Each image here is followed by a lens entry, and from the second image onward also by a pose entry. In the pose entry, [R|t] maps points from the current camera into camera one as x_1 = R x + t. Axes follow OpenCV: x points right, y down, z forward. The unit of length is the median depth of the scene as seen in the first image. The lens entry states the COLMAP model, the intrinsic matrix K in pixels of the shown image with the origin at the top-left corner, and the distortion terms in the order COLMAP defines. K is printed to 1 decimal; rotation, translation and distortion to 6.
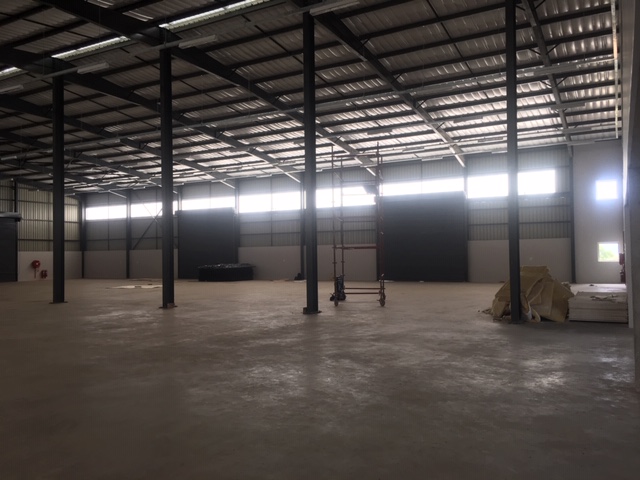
lens RADIAL K [[540.2, 0, 318.0], [0, 540.2, 239.8], [0, 0, 1]] dist [0.080057, -0.105316]
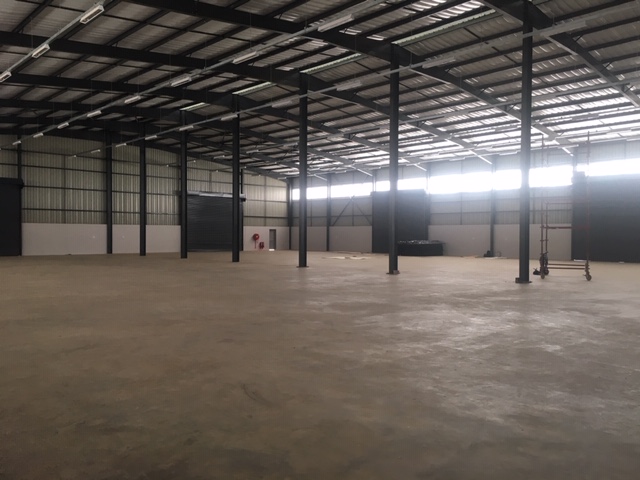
lens RADIAL K [[540.2, 0, 317.6], [0, 540.2, 237.5], [0, 0, 1]] dist [0.080057, -0.105316]
pose [[0.953669, 0.021194, -0.300111, -0.034761], [-0.010105, 0.999209, 0.038452, -0.001357], [0.300689, -0.033638, 0.953129, -0.105109]]
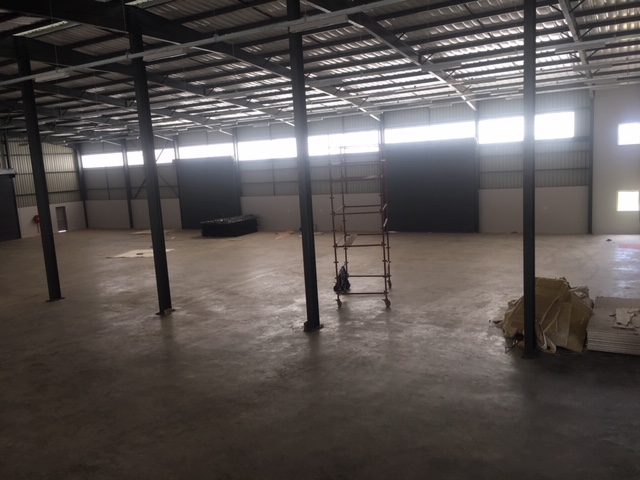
lens RADIAL K [[540.2, 0, 316.9], [0, 540.2, 242.4], [0, 0, 1]] dist [0.080057, -0.105316]
pose [[0.998815, -0.042185, -0.024253, 0.010052], [0.045806, 0.983304, 0.176109, -0.074537], [0.016419, -0.177012, 0.984072, 0.036172]]
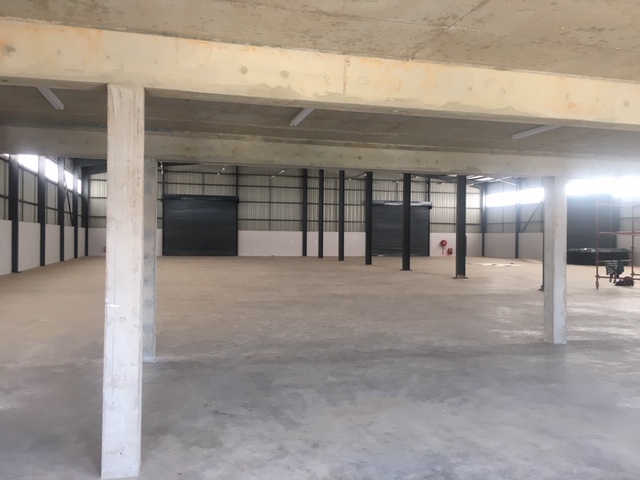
lens RADIAL K [[540.2, 0, 318.2], [0, 540.2, 241.5], [0, 0, 1]] dist [0.080057, -0.105316]
pose [[0.694689, 0.026863, -0.718808, 0.193848], [0.000214, 0.999295, 0.037552, -0.005835], [0.719310, -0.026241, 0.694194, -0.061083]]
